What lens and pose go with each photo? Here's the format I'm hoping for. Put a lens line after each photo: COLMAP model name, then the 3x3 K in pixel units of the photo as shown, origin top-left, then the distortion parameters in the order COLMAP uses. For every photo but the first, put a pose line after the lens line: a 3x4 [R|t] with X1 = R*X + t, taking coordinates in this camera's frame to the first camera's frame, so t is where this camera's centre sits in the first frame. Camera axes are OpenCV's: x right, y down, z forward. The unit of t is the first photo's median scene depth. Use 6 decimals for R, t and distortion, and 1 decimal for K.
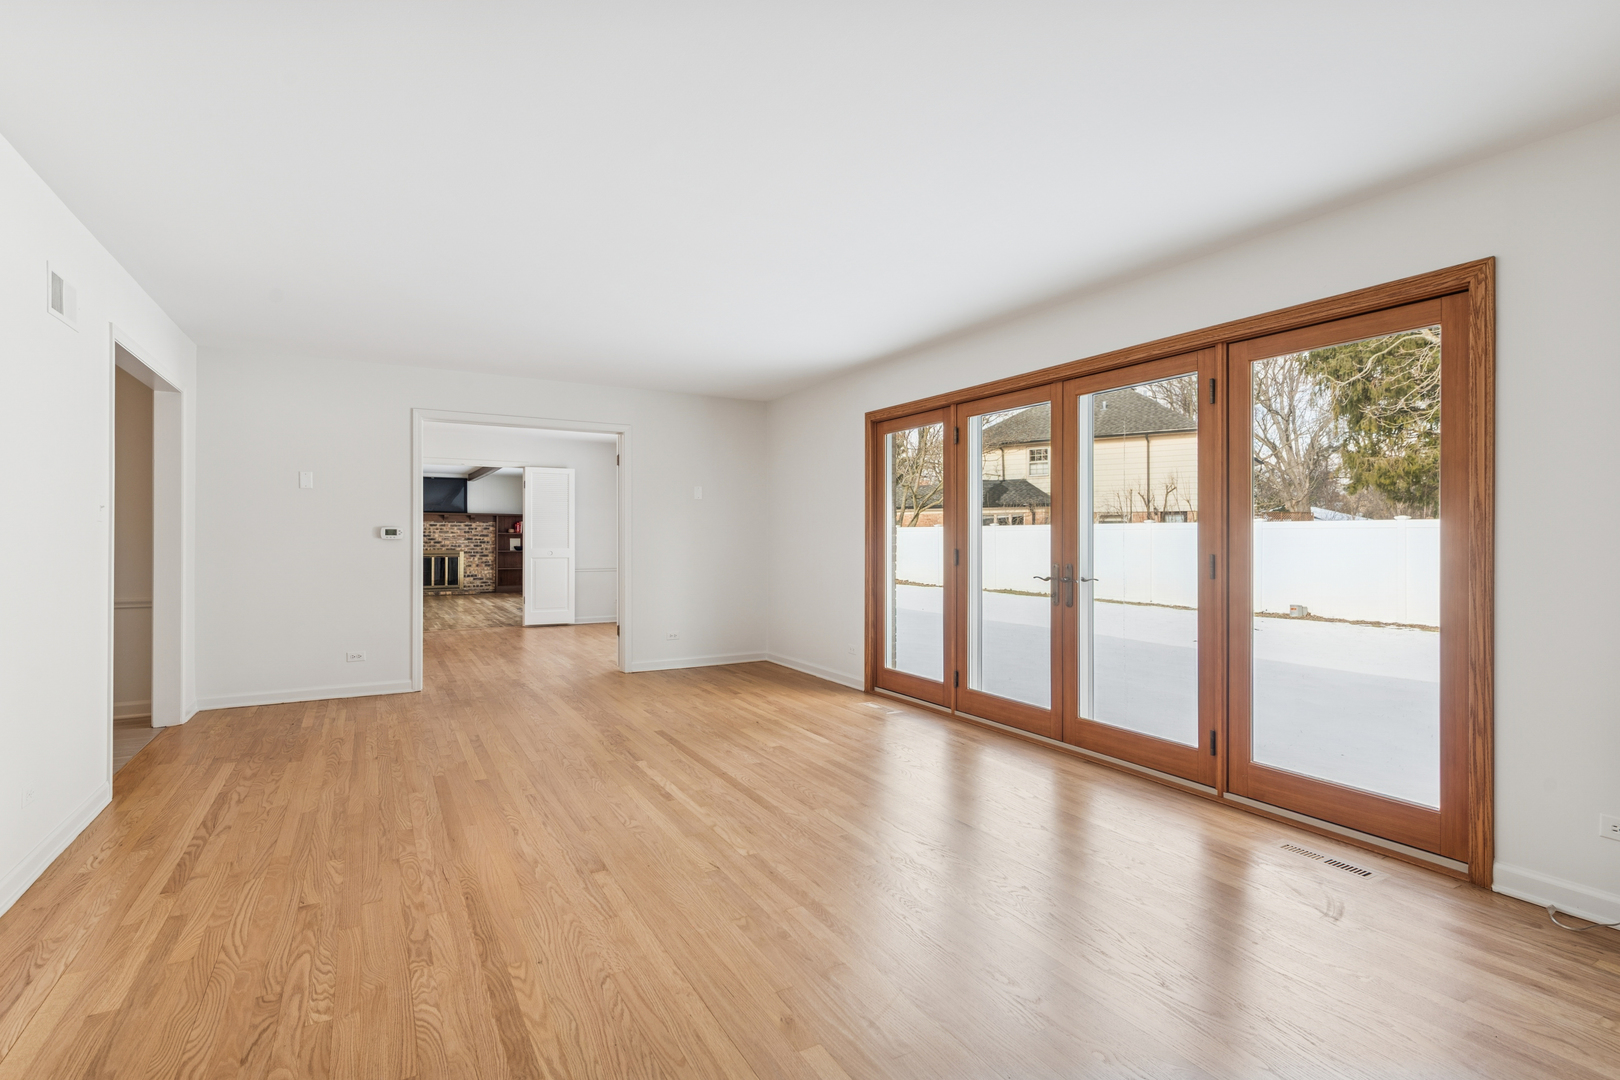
lens RADIAL K [[776.4, 0, 820.4], [0, 776.4, 540.9], [0, 0, 1]] dist [0.016225, -0.002343]
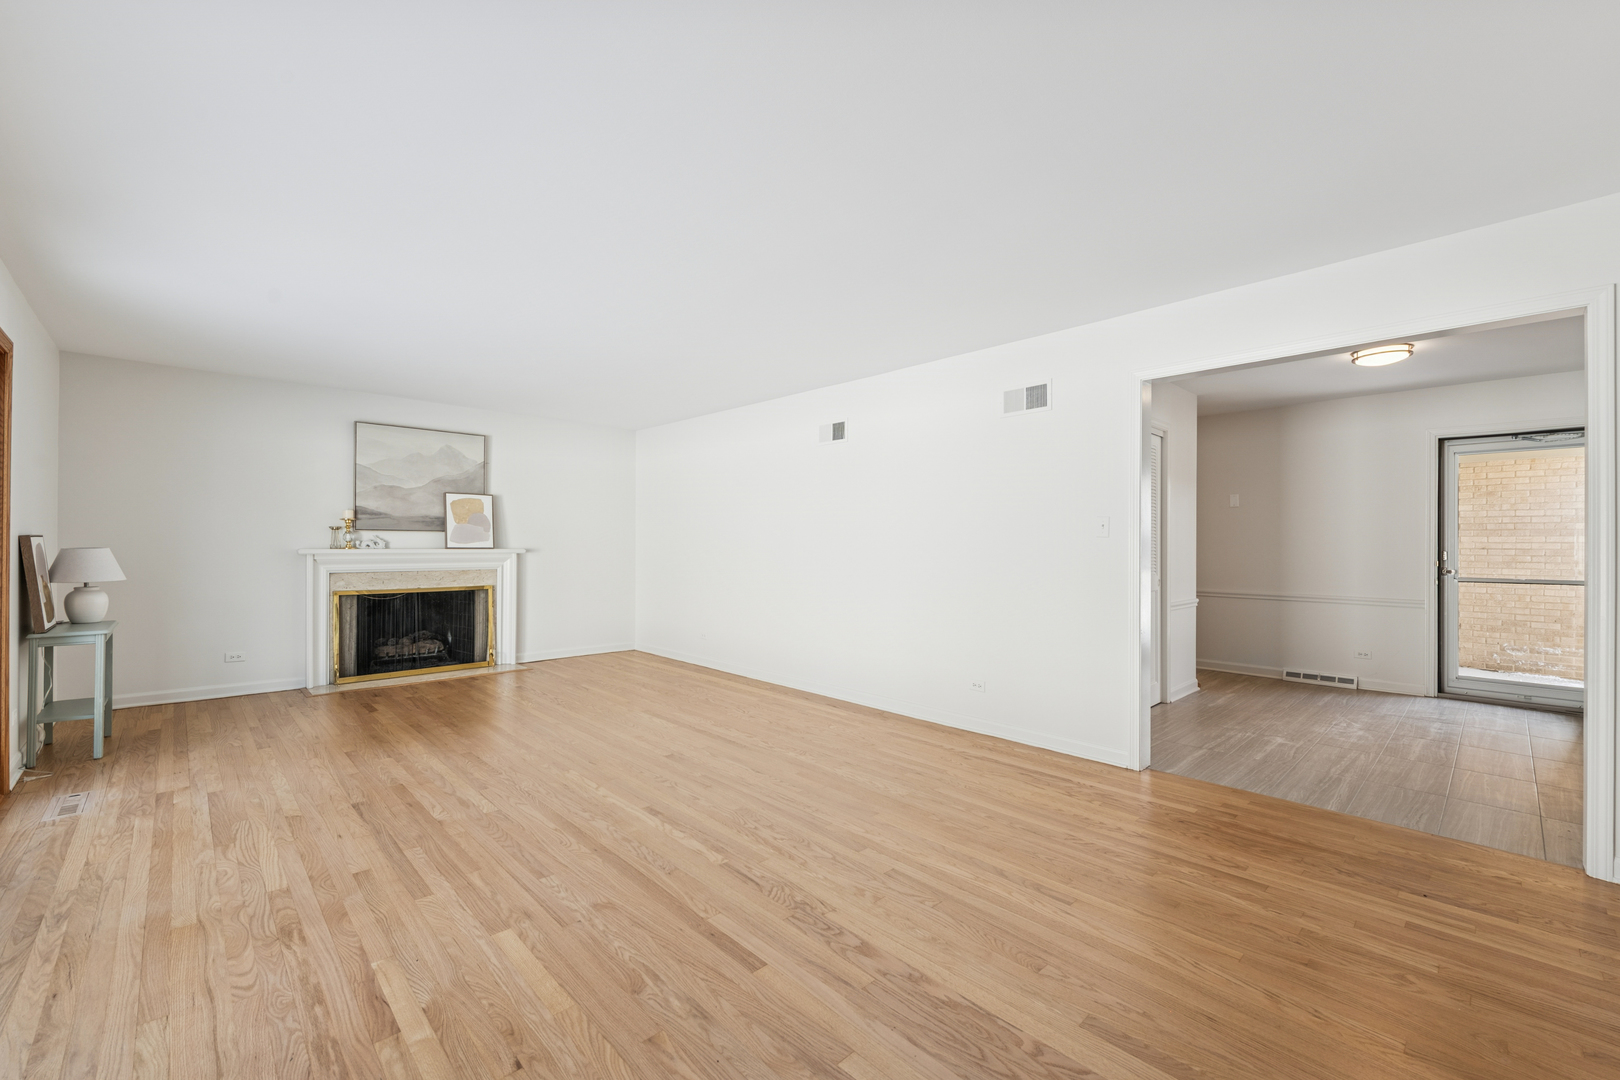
lens RADIAL K [[663.5, 0, 810.3], [0, 663.5, 548.1], [0, 0, 1]] dist [0.012306, -0.003898]
pose [[-0.973358, -0.005398, -0.229226, -0.205225], [-0.007418, 0.999941, 0.007949, -0.010422], [0.229170, 0.009437, -0.973341, 1.937420]]
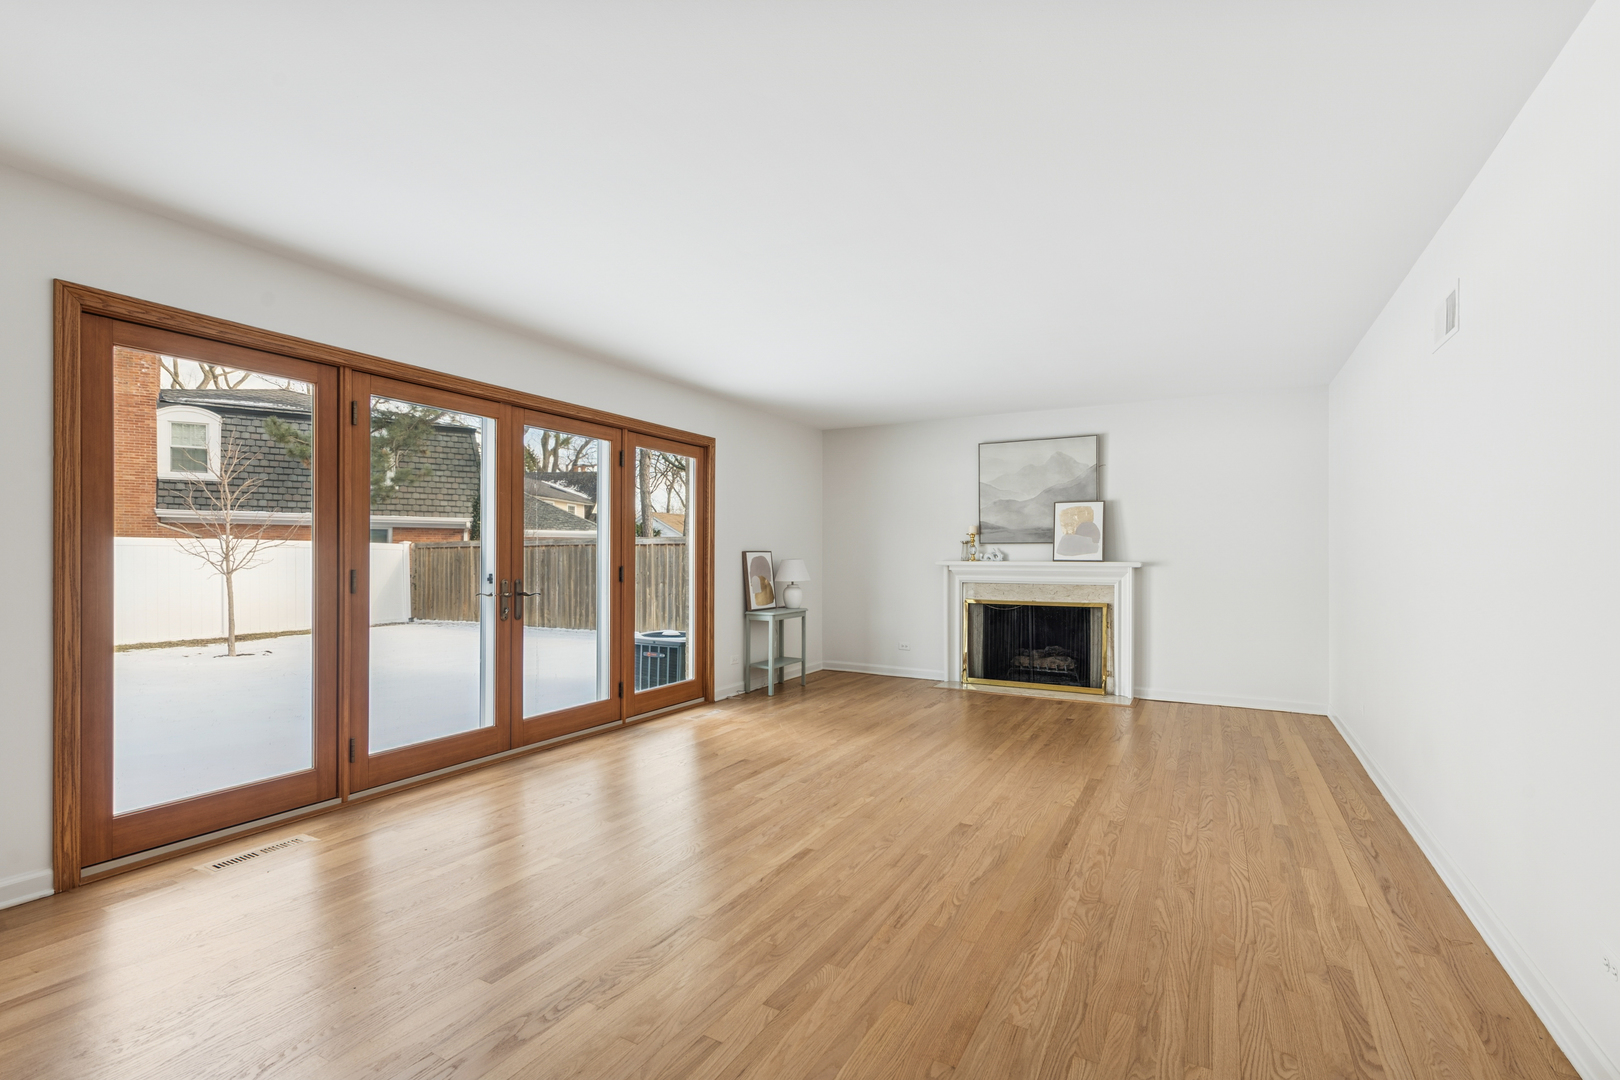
lens RADIAL K [[729.5, 0, 806.0], [0, 729.5, 561.2], [0, 0, 1]] dist [0.009228, 0.000707]
pose [[-0.510856, -0.010793, 0.859599, -0.937502], [-0.000973, 0.999928, 0.011977, -0.009390], [-0.859666, 0.005282, -0.510830, 1.475288]]
